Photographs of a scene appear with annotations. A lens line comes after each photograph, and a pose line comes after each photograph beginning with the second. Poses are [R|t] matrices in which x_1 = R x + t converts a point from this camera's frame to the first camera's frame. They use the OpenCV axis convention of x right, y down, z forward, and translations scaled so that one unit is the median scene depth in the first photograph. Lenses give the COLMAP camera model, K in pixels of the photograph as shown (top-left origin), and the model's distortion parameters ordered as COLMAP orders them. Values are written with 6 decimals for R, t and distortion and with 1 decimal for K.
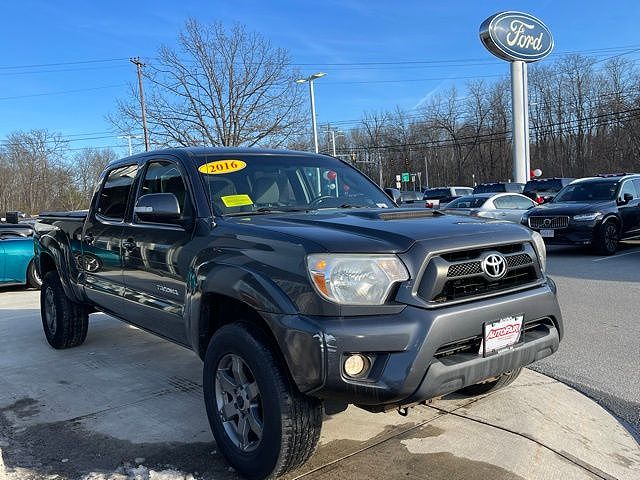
lens RADIAL K [[555.2, 0, 320.0], [0, 555.2, 240.0], [0, 0, 1]] dist [0.029812, 0.001428]
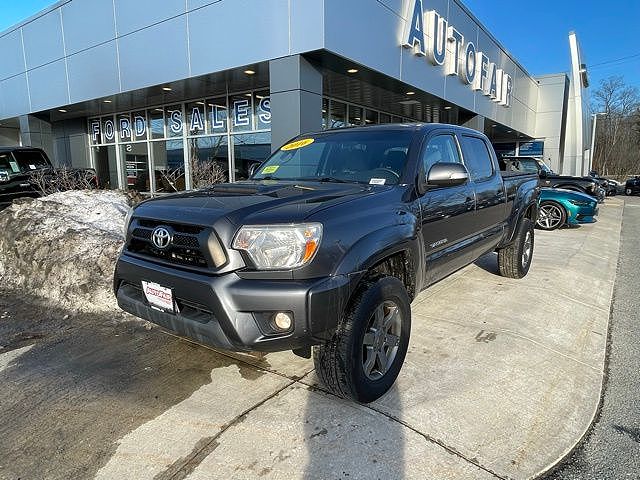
lens RADIAL K [[411.1, 0, 320.0], [0, 411.1, 240.0], [0, 0, 1]] dist [-0.002228, -0.002217]
pose [[0.274490, 0.207461, -0.938944, 0.912439], [-0.077043, 0.978055, 0.193580, -0.106985], [0.958499, 0.019203, 0.284450, 0.806503]]
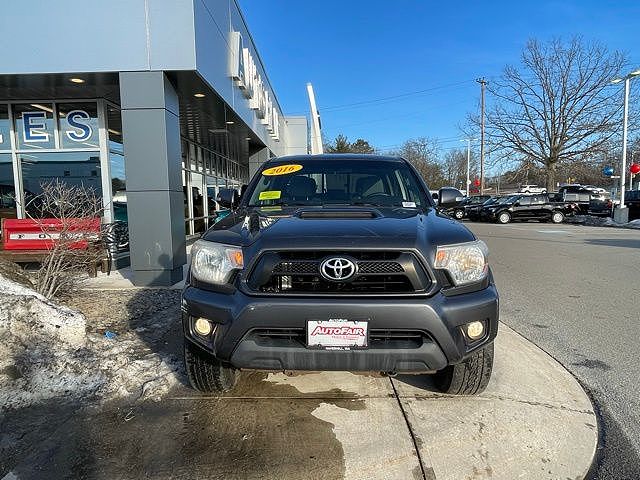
lens RADIAL K [[410.2, 0, 320.0], [0, 410.2, 240.0], [0, 0, 1]] dist [-0.007074, -0.002716]
pose [[0.772683, 0.108877, -0.625385, 0.576118], [-0.072730, 0.993878, 0.083169, -0.052868], [0.630612, -0.018779, 0.775871, 0.282470]]
